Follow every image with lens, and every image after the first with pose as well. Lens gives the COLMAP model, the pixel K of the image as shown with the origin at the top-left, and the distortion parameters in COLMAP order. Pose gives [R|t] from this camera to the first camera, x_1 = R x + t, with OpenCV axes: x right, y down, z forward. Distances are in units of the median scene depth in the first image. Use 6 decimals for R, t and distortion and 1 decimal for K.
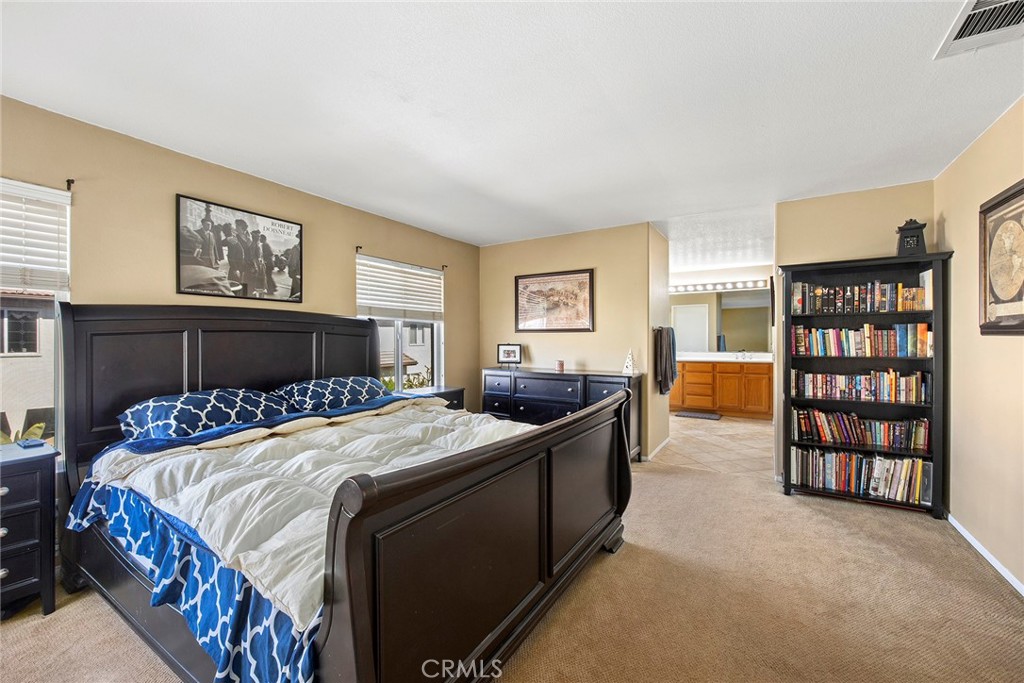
lens RADIAL K [[411.9, 0, 507.0], [0, 411.9, 333.0], [0, 0, 1]] dist [0.001054, 0.000250]
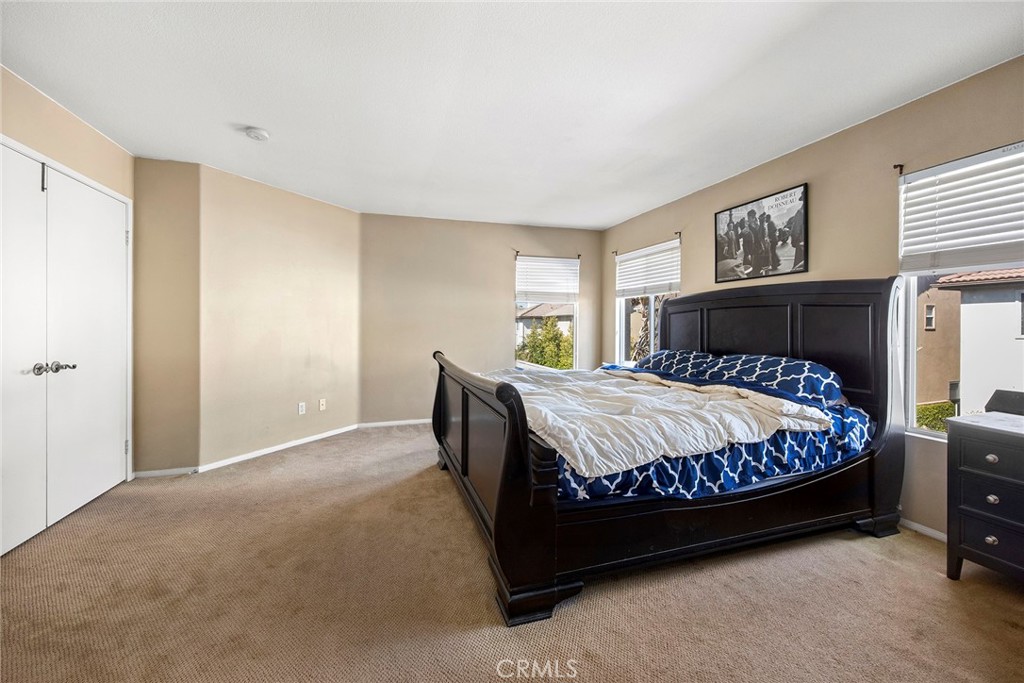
lens RADIAL K [[411.9, 0, 507.0], [0, 411.9, 333.0], [0, 0, 1]] dist [0.001054, 0.000250]
pose [[-0.644754, 0.028619, -0.763854, 0.677233], [0.026461, 0.999536, 0.015115, 0.031904], [0.763932, -0.010467, -0.645212, 1.211441]]
